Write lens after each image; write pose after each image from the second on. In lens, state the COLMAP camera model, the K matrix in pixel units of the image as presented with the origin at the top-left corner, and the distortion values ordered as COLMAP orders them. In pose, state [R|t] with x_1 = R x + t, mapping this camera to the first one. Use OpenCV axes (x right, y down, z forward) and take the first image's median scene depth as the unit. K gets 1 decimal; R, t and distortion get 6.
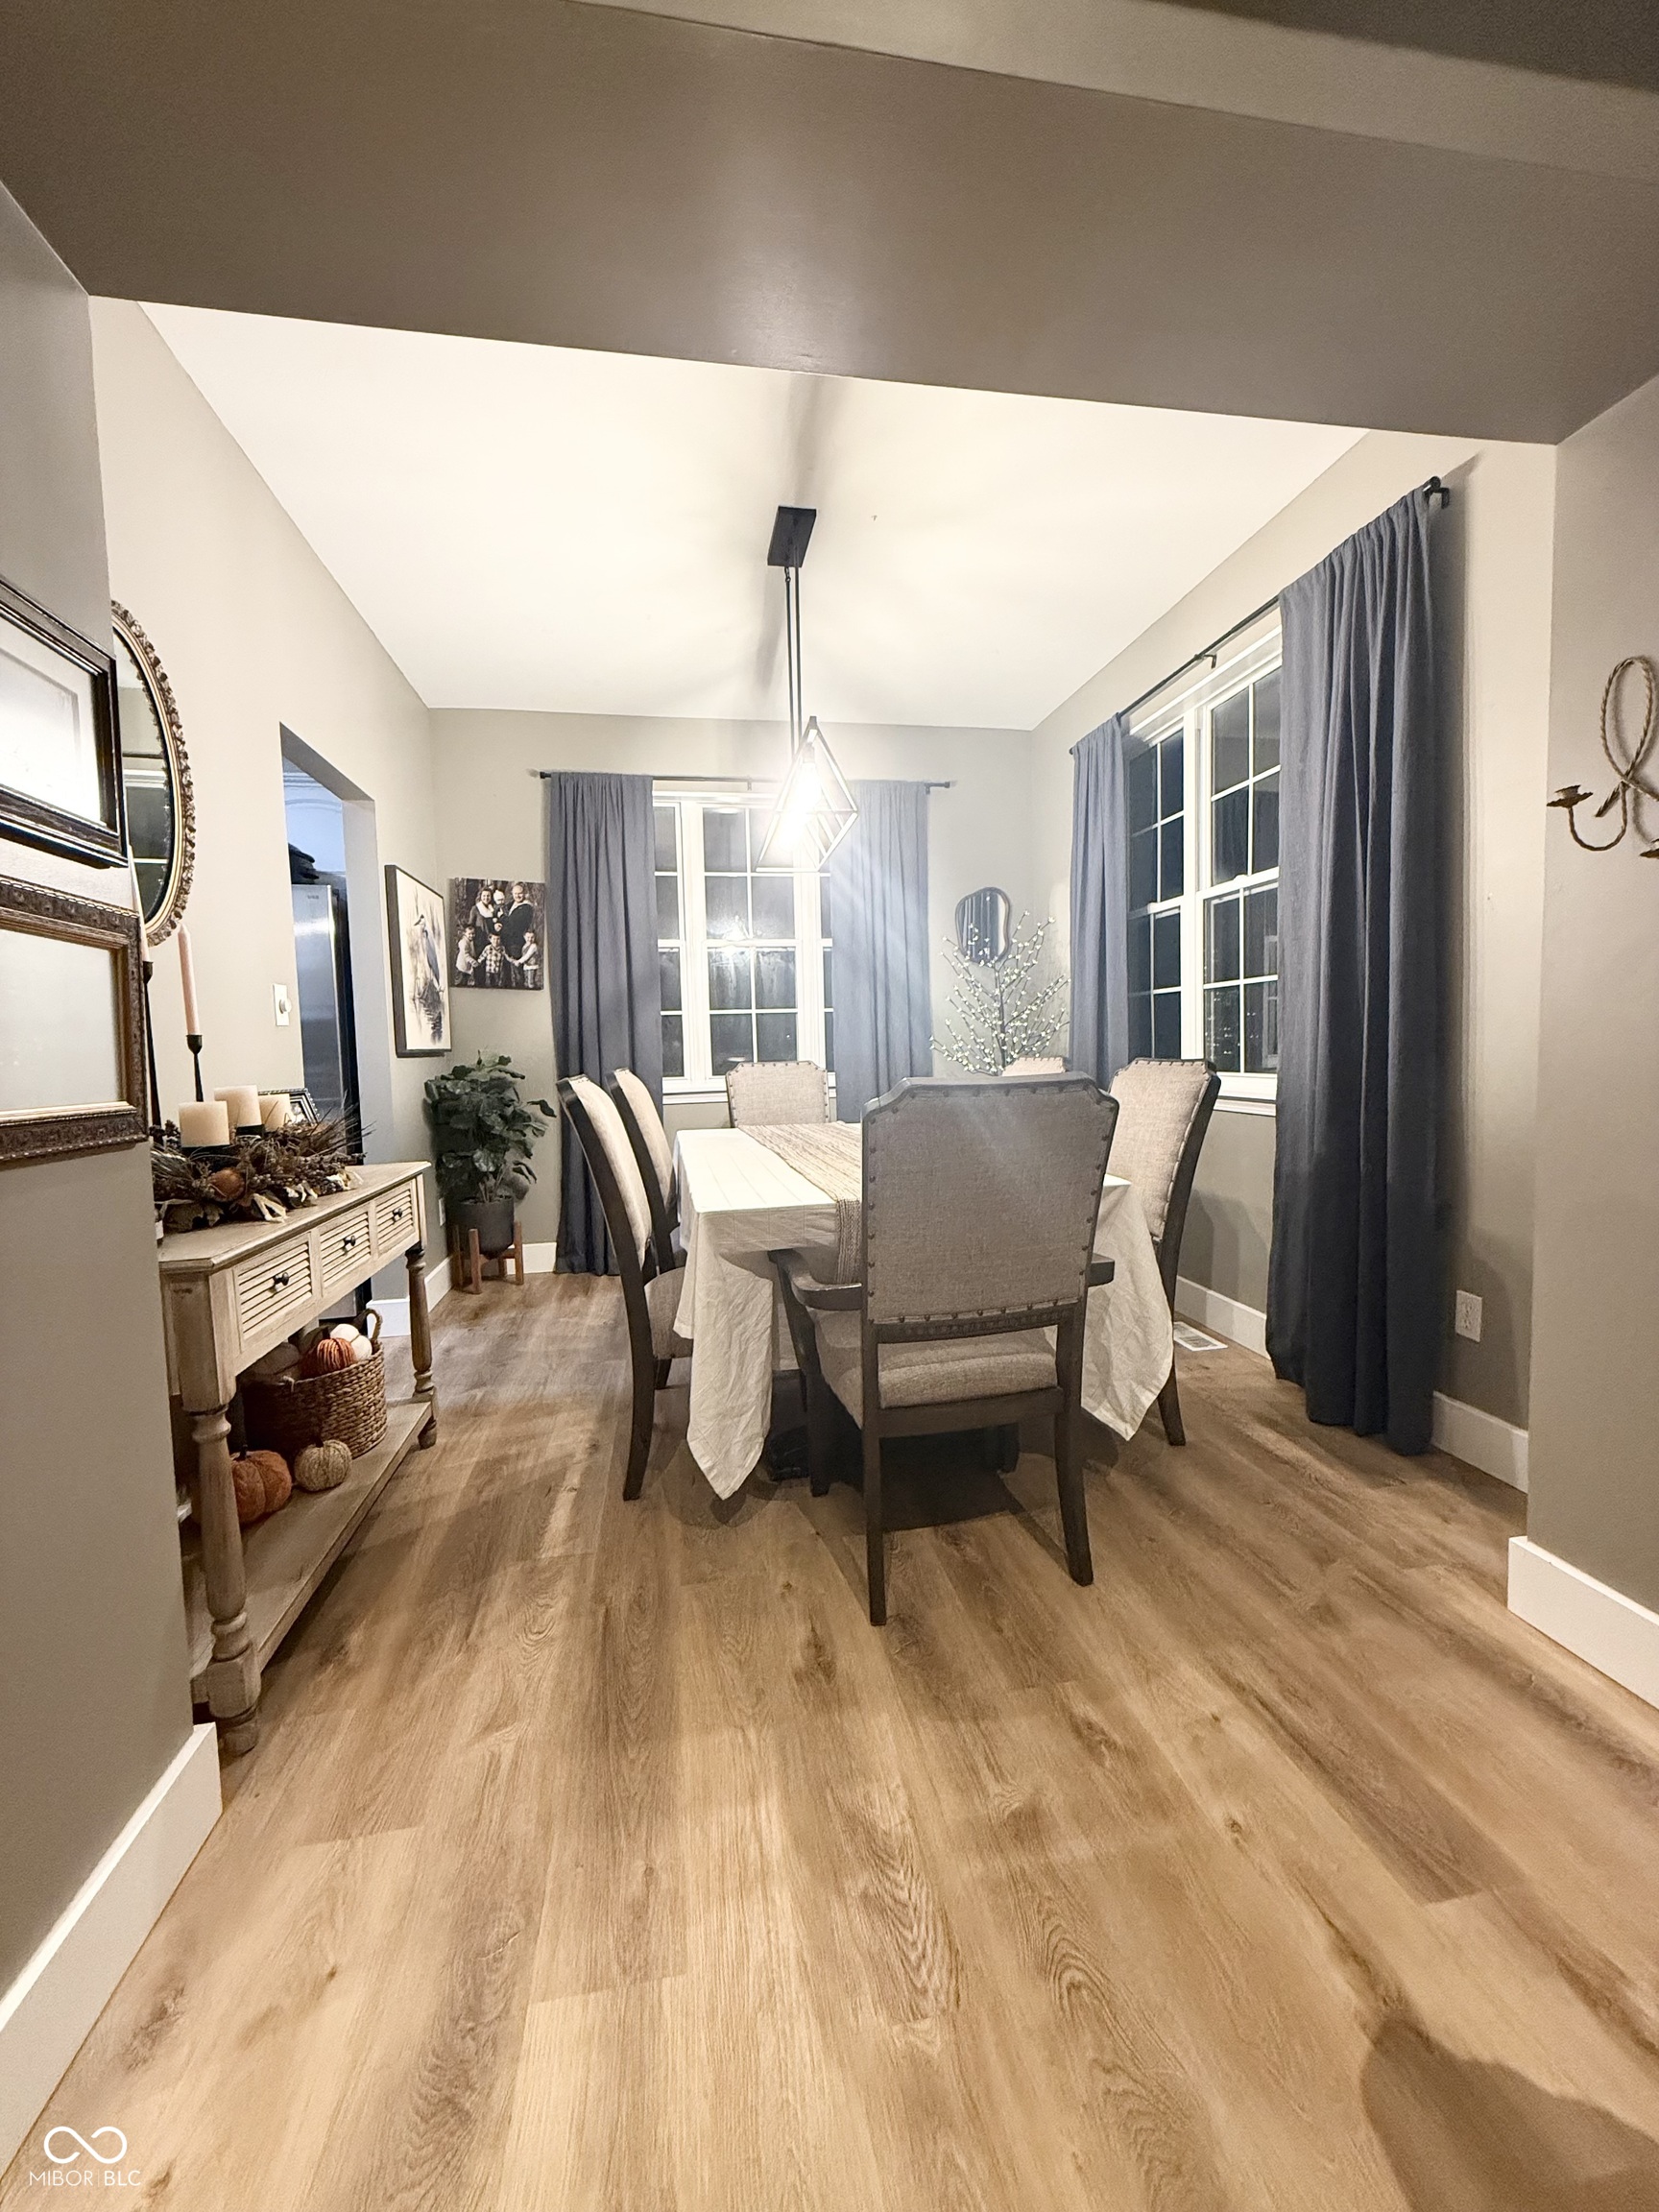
lens RADIAL K [[885.3, 0, 825.9], [0, 885.3, 1099.6], [0, 0, 1]] dist [0.002604, -0.000253]
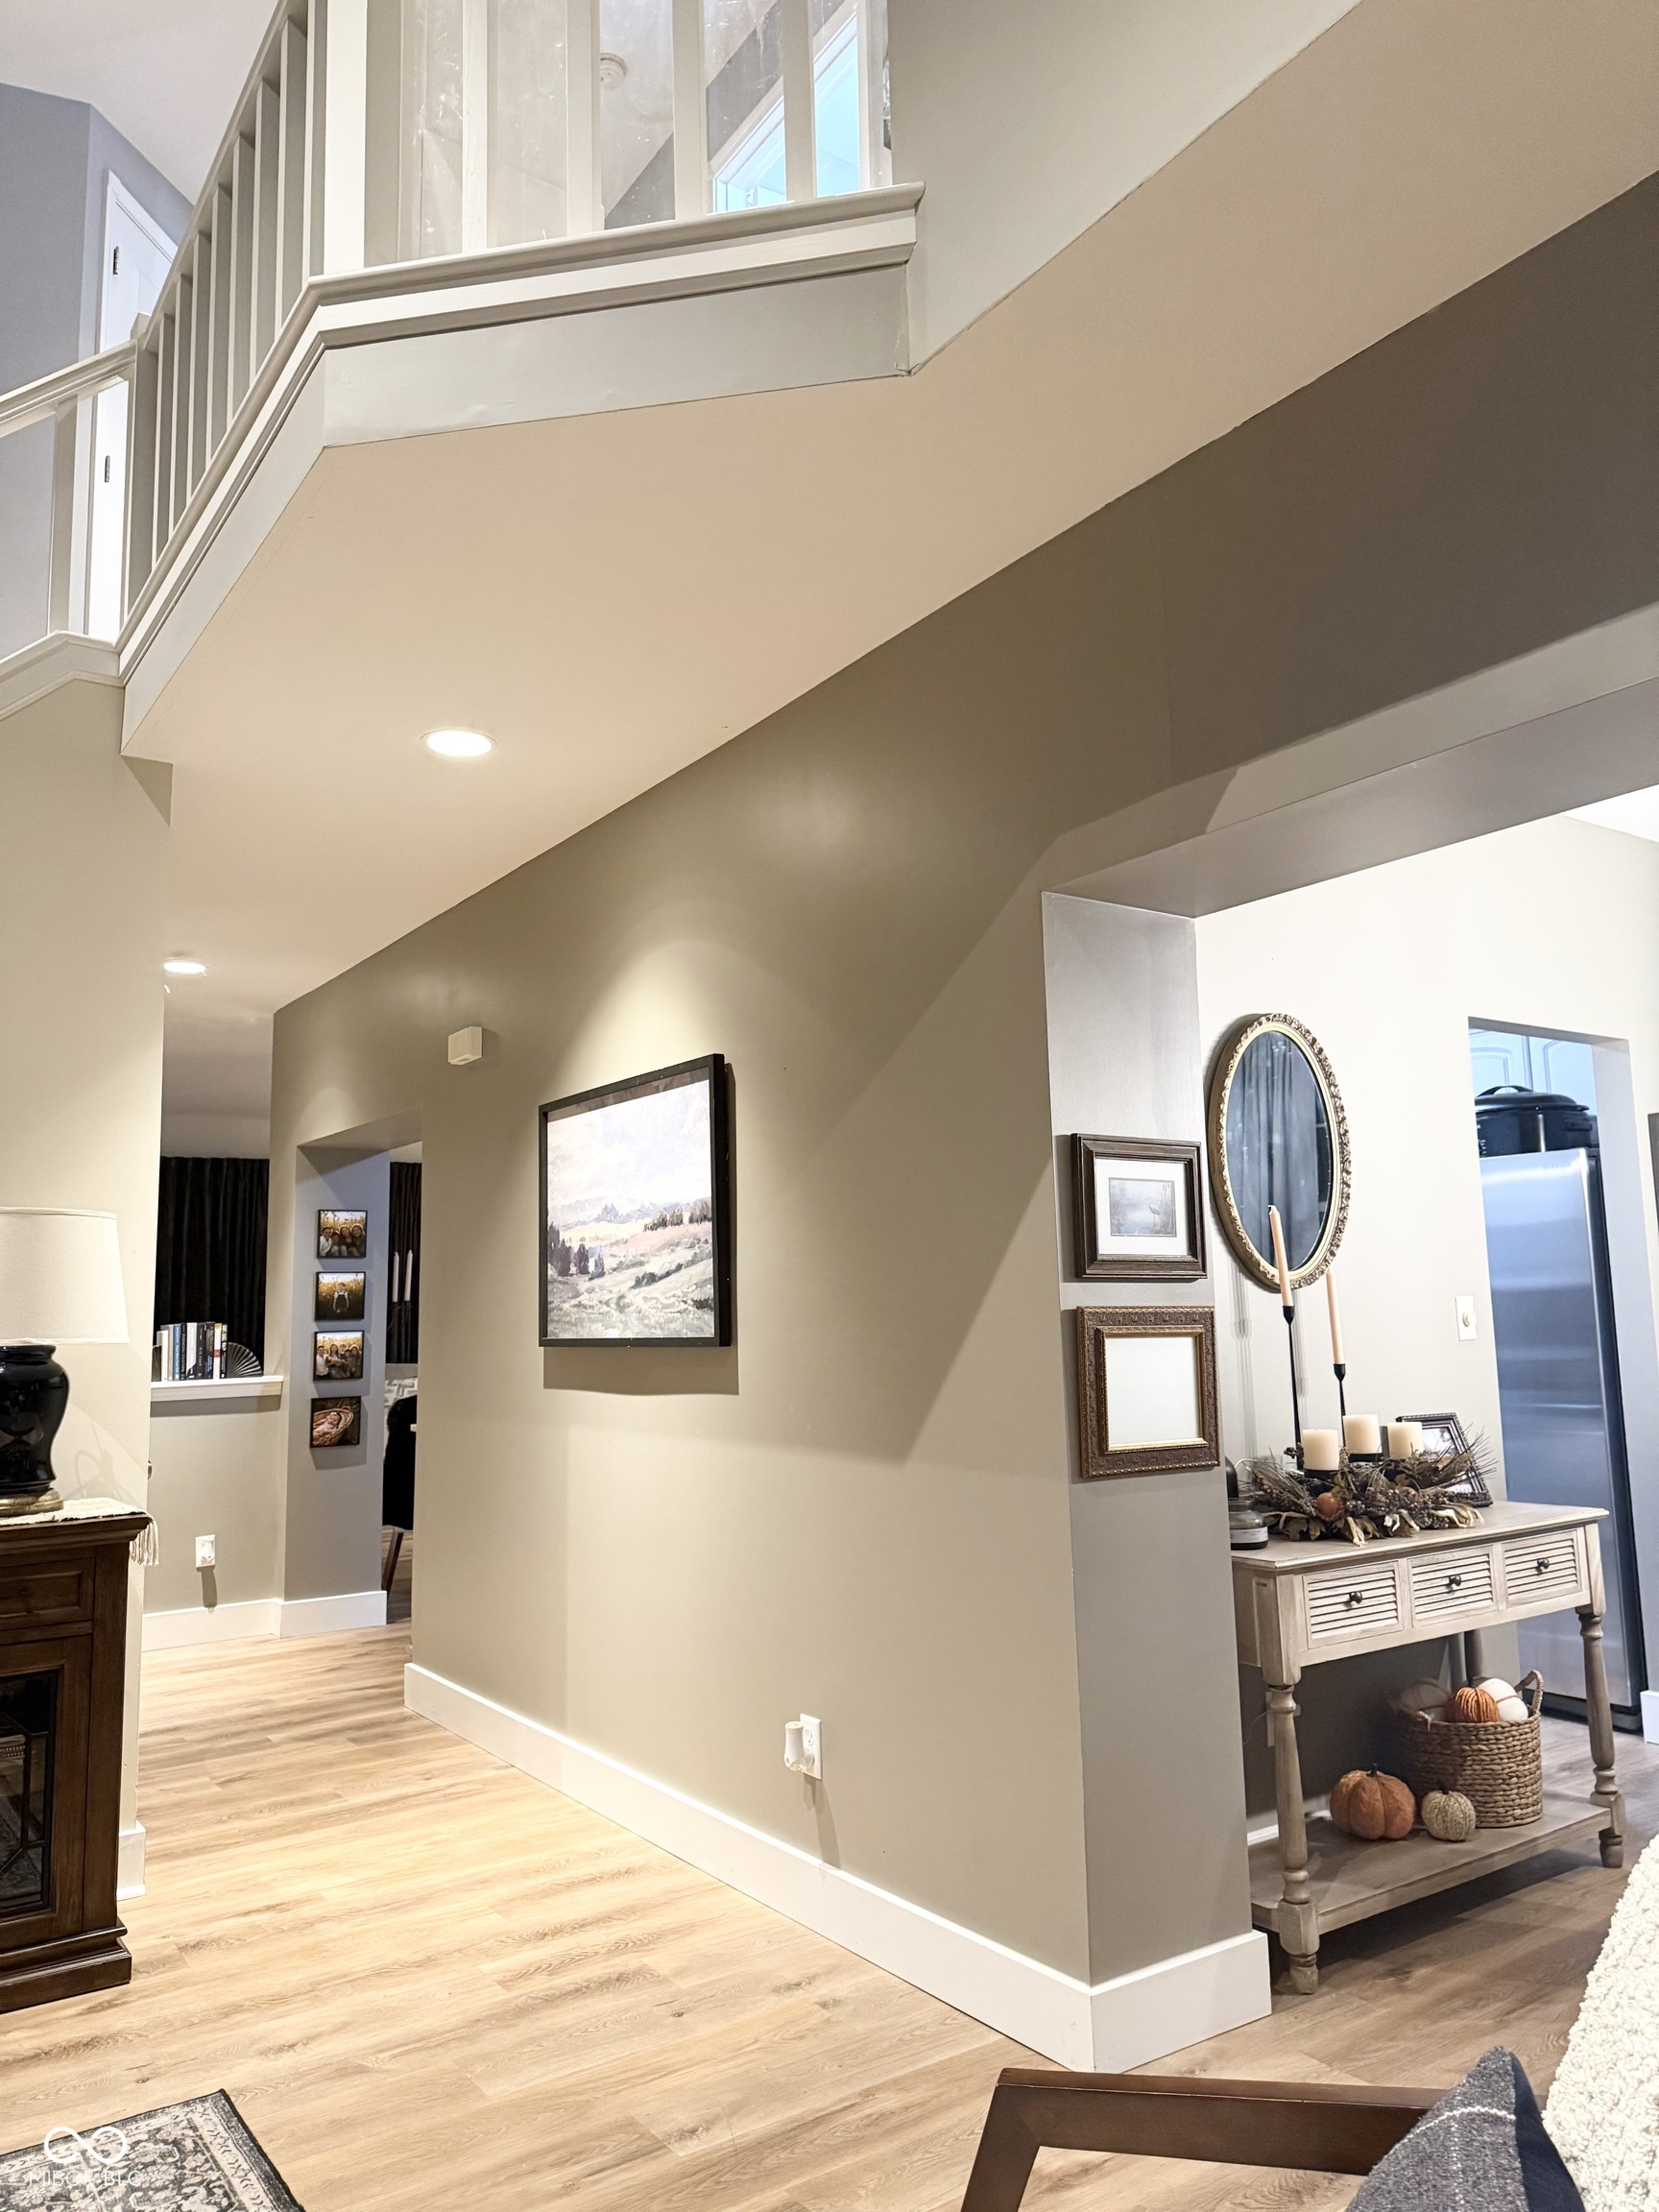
lens RADIAL K [[1575.5, 0, 825.1], [0, 1575.5, 1106.2], [0, 0, 1]] dist [0.014266, -0.009210]
pose [[0.420465, -0.101592, -0.901603, 0.843579], [-0.044078, 0.990251, -0.132137, -0.104517], [0.906237, 0.095300, 0.411888, -0.434765]]
